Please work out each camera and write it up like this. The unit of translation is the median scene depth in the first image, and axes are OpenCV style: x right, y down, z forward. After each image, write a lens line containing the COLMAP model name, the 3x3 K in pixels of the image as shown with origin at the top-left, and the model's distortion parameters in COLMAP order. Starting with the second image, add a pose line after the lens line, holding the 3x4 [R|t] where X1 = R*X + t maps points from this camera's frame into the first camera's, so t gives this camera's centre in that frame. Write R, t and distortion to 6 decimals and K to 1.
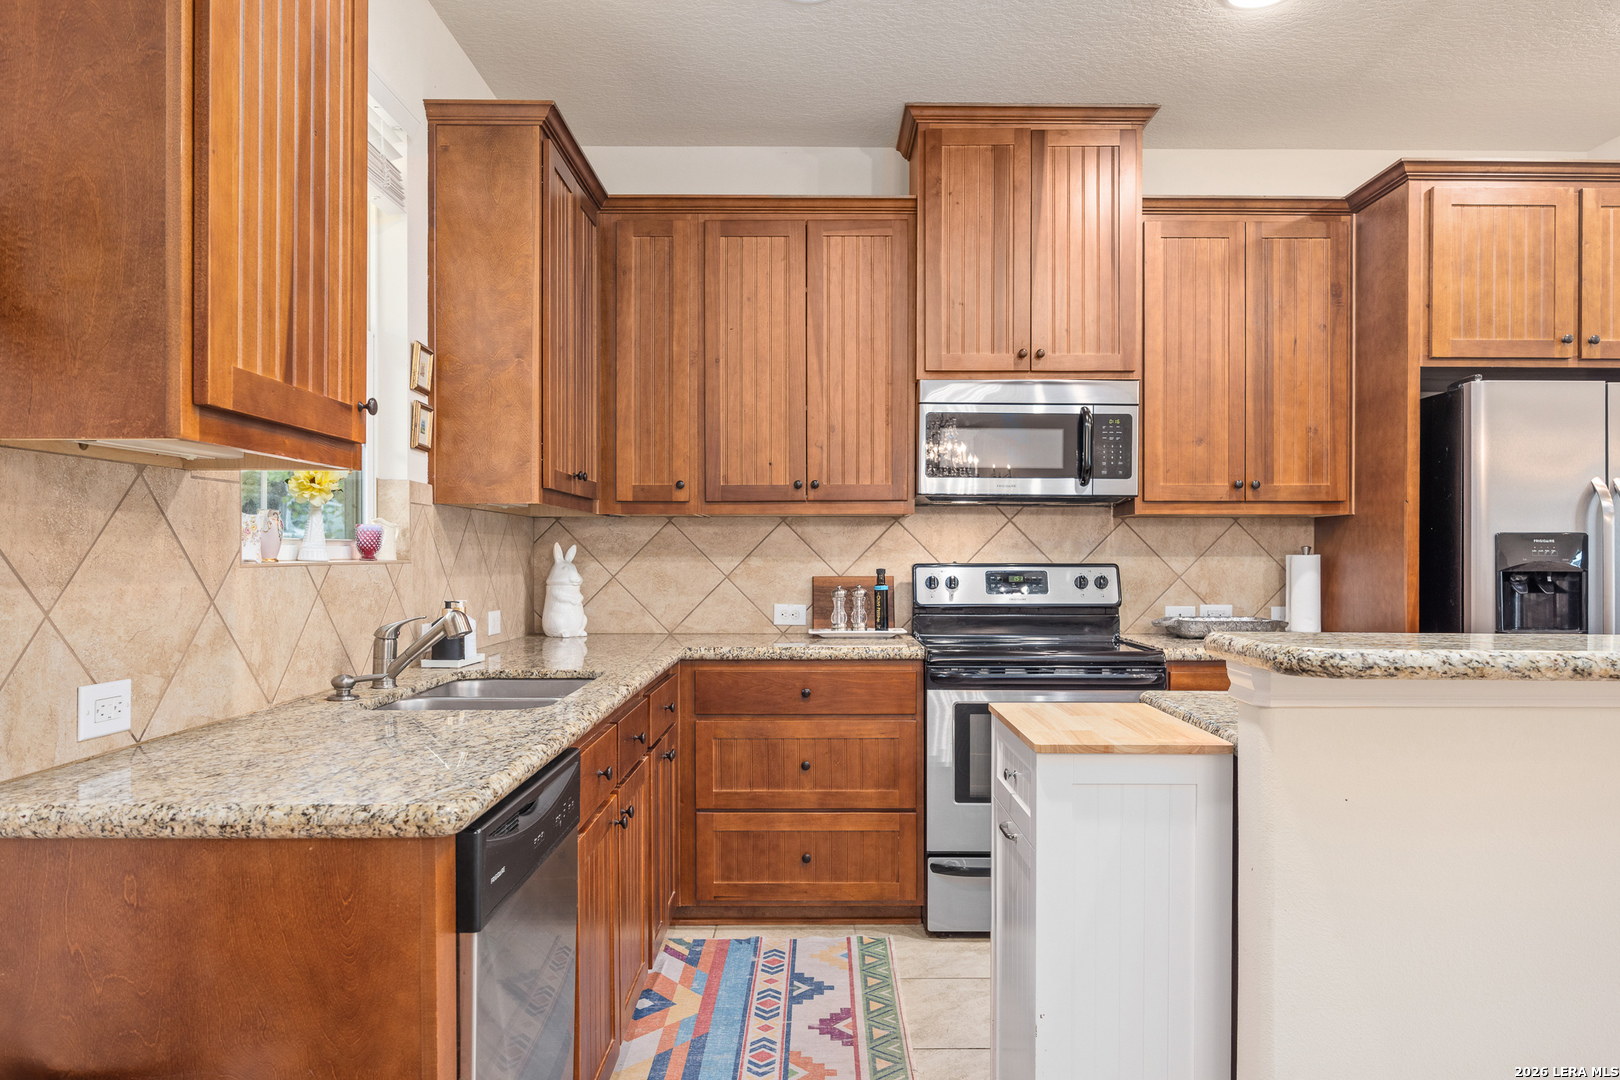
lens RADIAL K [[1140.4, 0, 838.9], [0, 1140.4, 555.1], [0, 0, 1]] dist [0.000510, 0.001530]
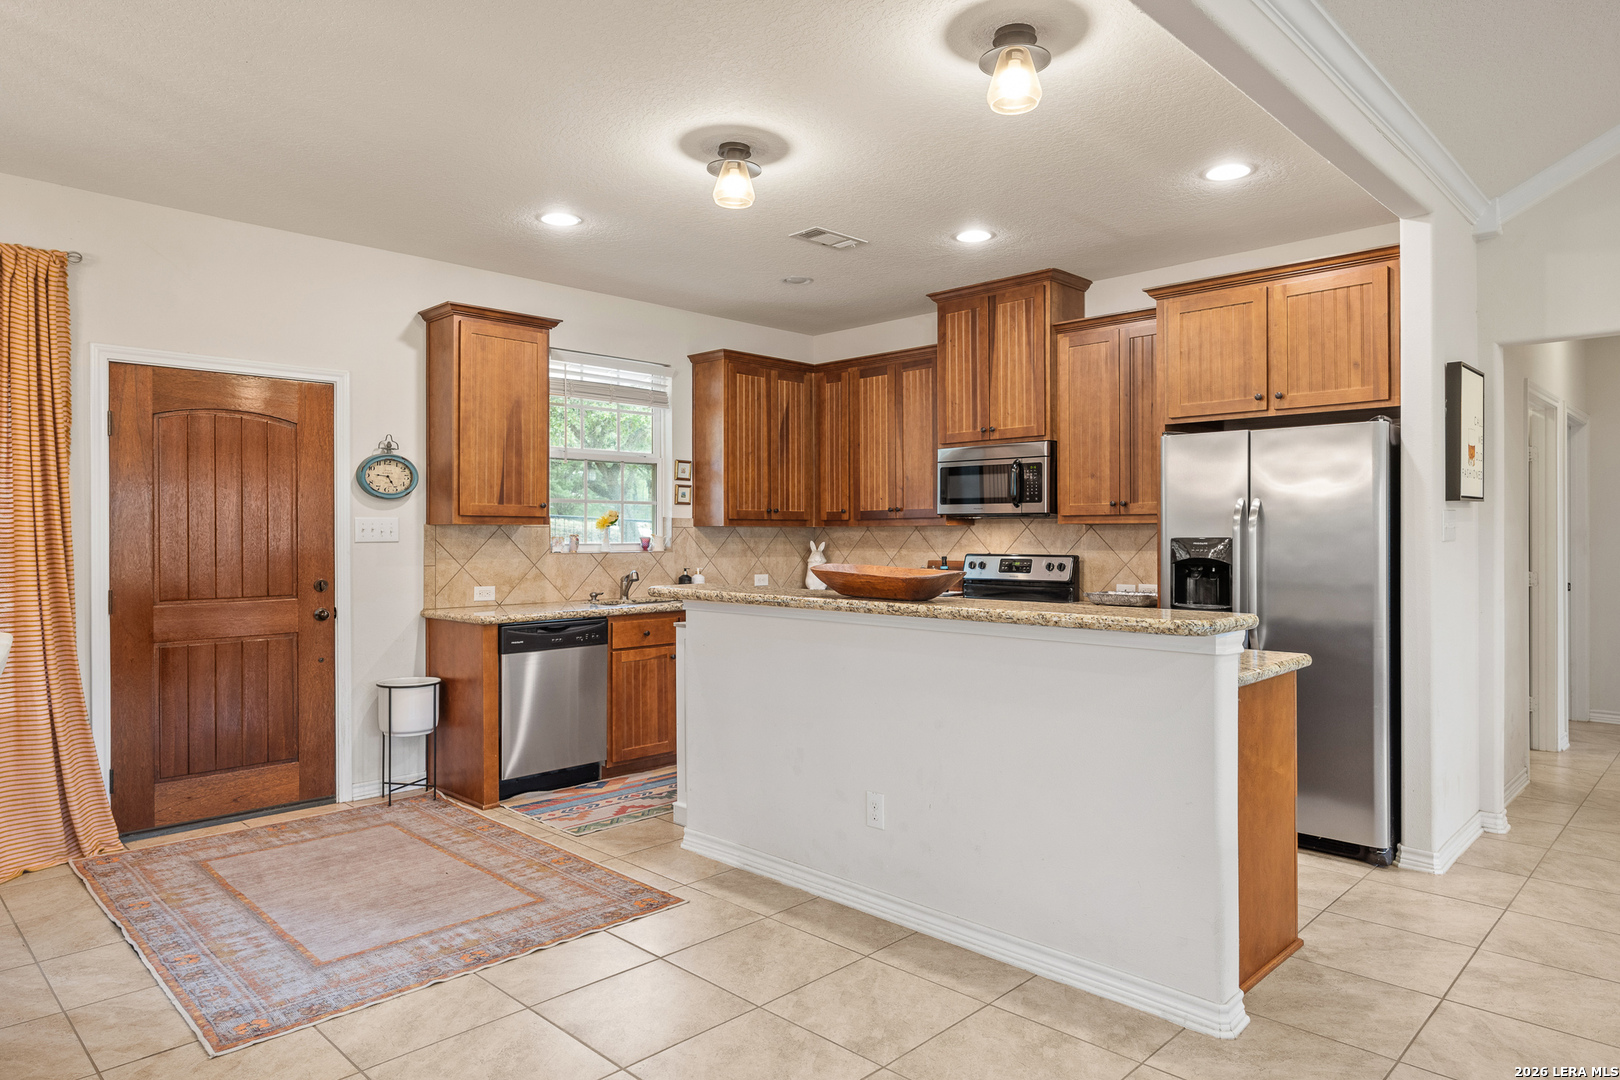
lens RADIAL K [[1019.6, 0, 824.7], [0, 1019.6, 533.6], [0, 0, 1]] dist [-0.004495, 0.000814]
pose [[0.705464, -0.003480, -0.708737, 1.143123], [0.001470, 0.999993, -0.003447, -0.020369], [0.708744, 0.001390, 0.705464, -0.246643]]
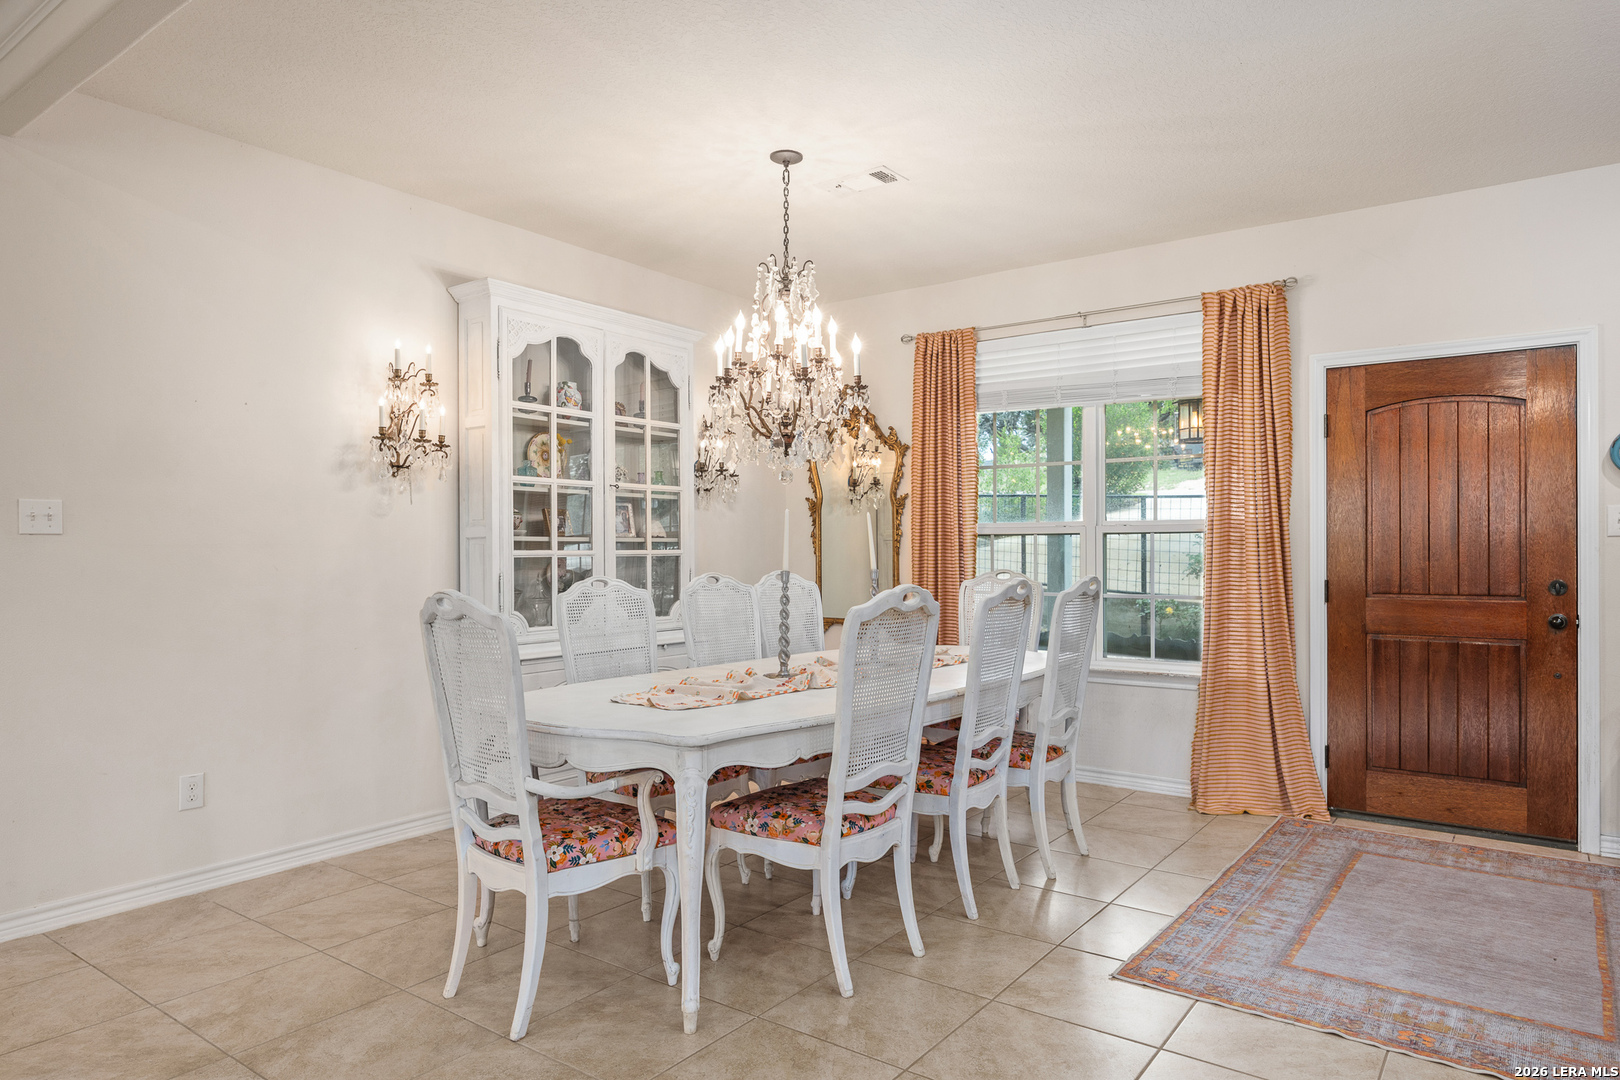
lens RADIAL K [[1019.6, 0, 816.9], [0, 1019.6, 553.5], [0, 0, 1]] dist [-0.004495, 0.000814]
pose [[-0.629291, 0.003557, -0.777162, 1.118295], [-0.001937, 0.999979, 0.006145, 0.000139], [0.777167, 0.005372, -0.629271, 0.311628]]
